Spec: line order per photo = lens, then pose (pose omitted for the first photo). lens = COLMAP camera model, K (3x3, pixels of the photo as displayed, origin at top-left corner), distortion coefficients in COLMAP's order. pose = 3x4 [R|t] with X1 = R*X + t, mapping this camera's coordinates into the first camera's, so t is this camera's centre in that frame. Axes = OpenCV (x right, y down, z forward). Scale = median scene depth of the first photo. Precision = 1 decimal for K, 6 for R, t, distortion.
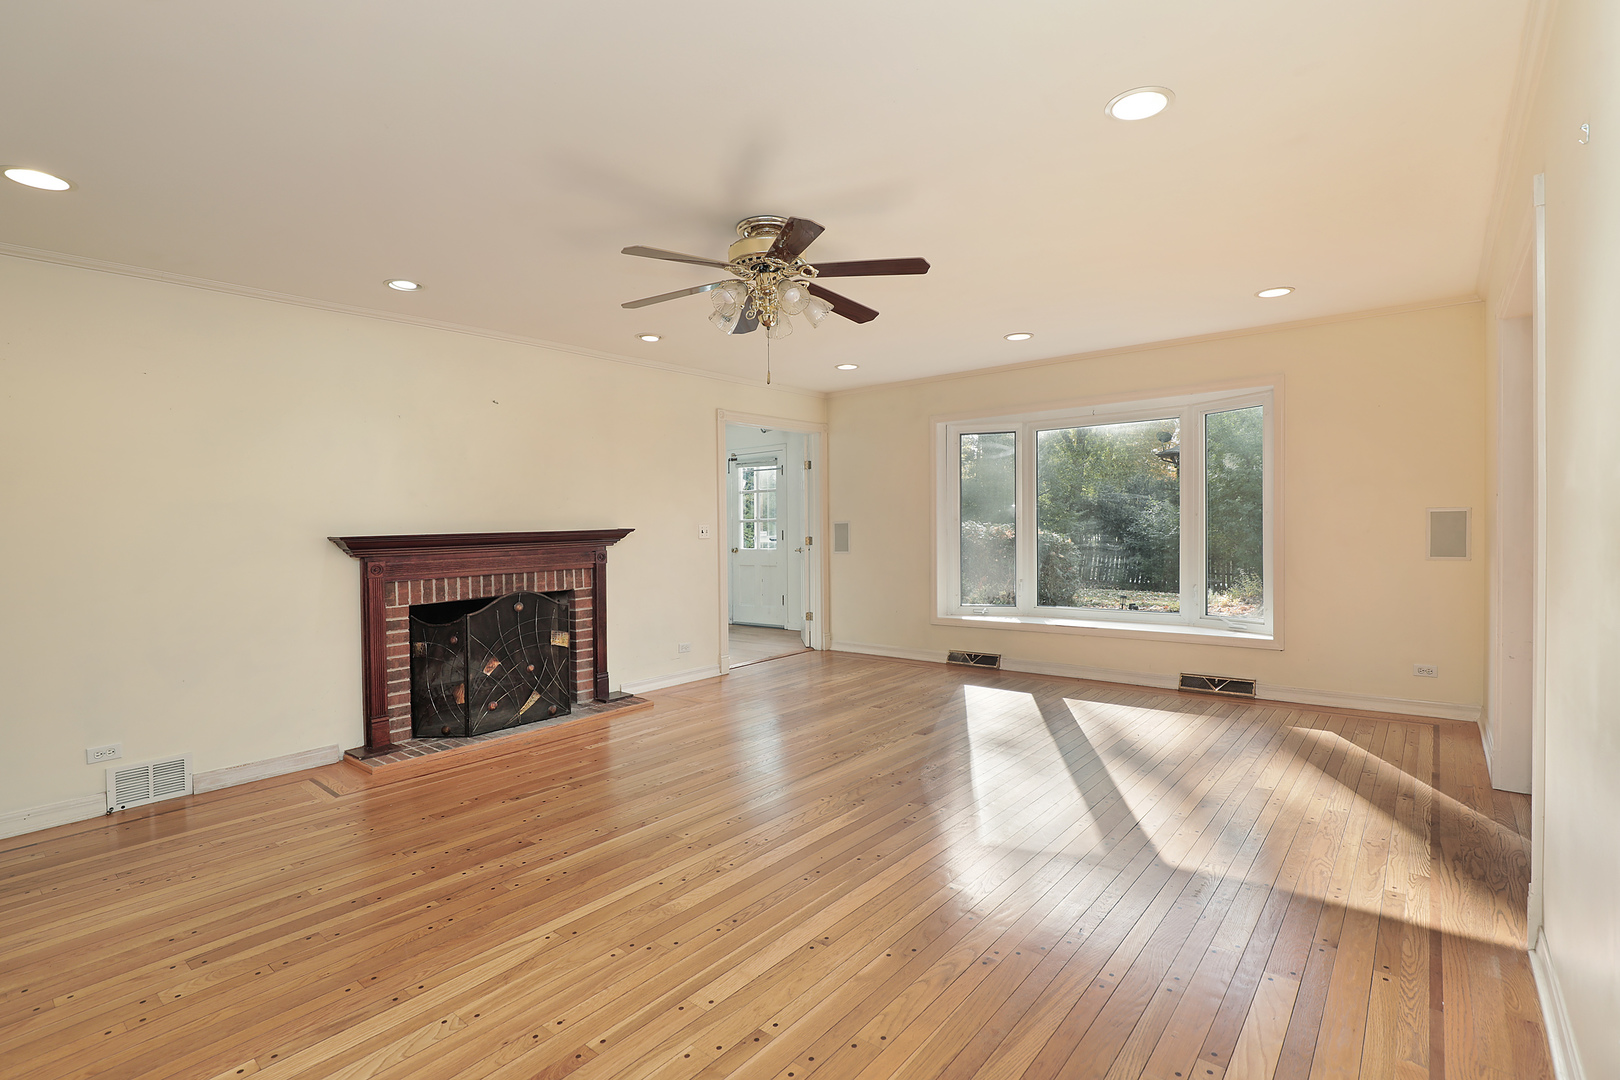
lens RADIAL K [[766.4, 0, 810.6], [0, 766.4, 535.0], [0, 0, 1]] dist [-0.025722, 0.000654]
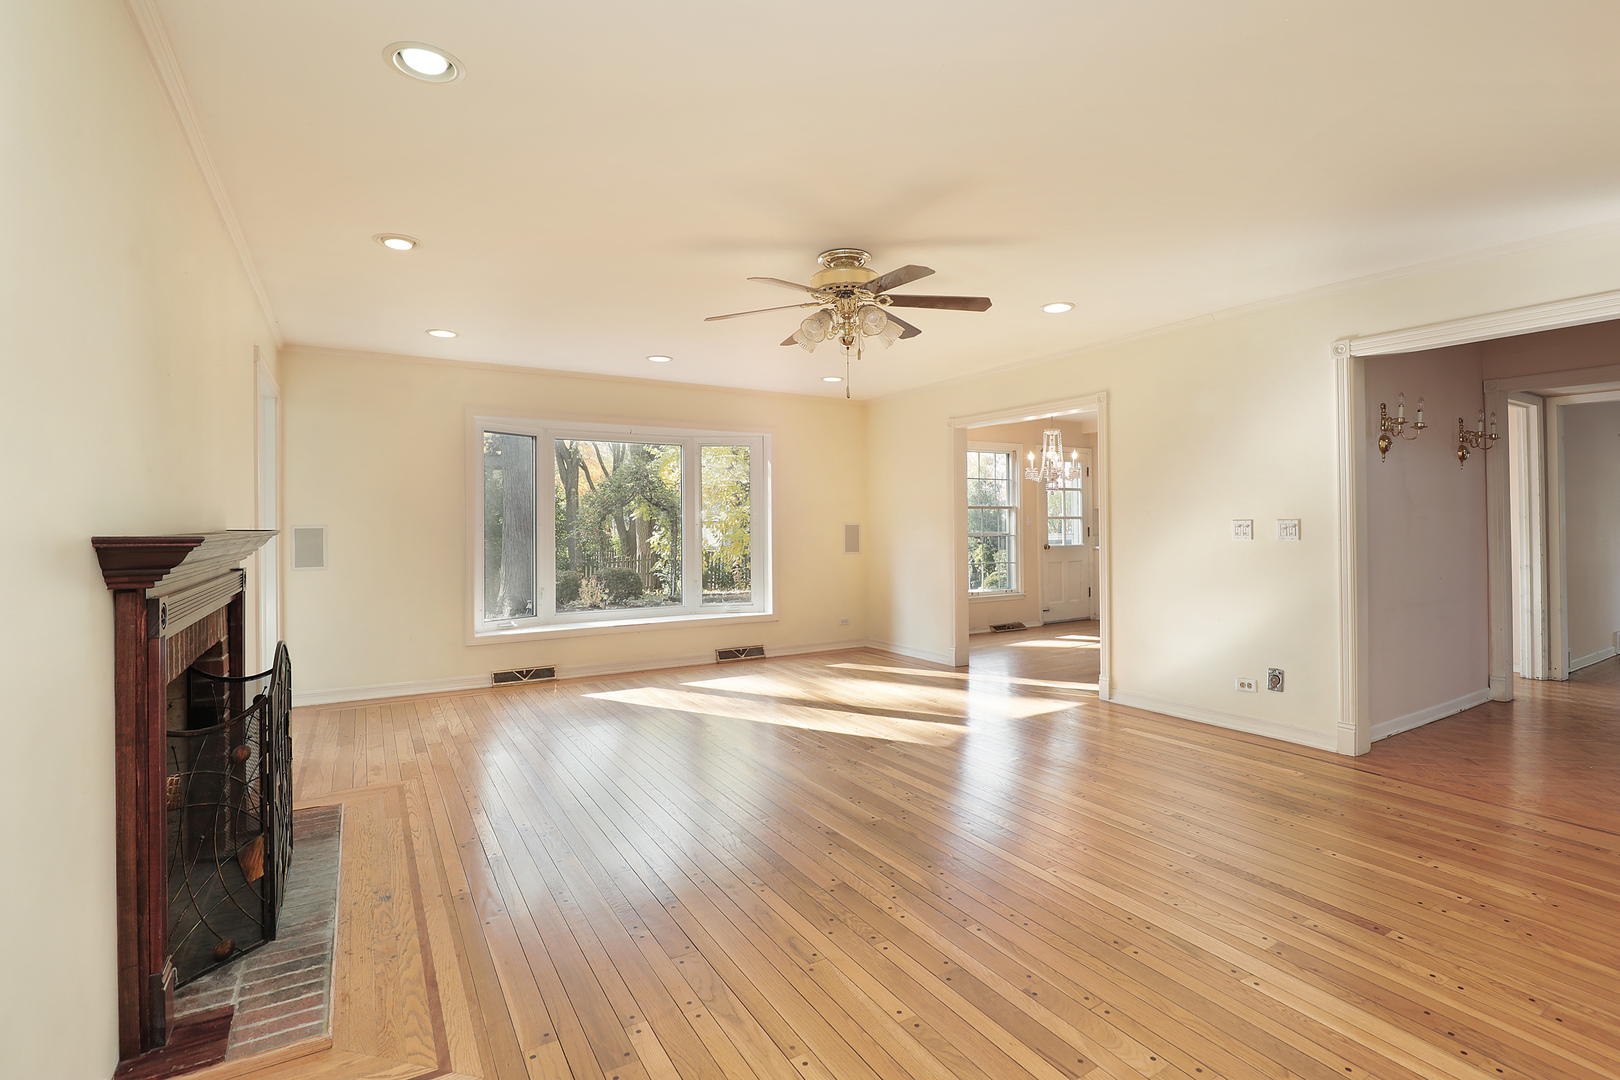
lens RADIAL K [[766.4, 0, 866.9], [0, 766.4, 525.8], [0, 0, 1]] dist [-0.025722, 0.000654]
pose [[0.294036, 0.017006, 0.955643, -0.773367], [0.013538, 0.999667, -0.021955, 0.008344], [-0.955699, 0.019393, 0.293708, 0.454426]]
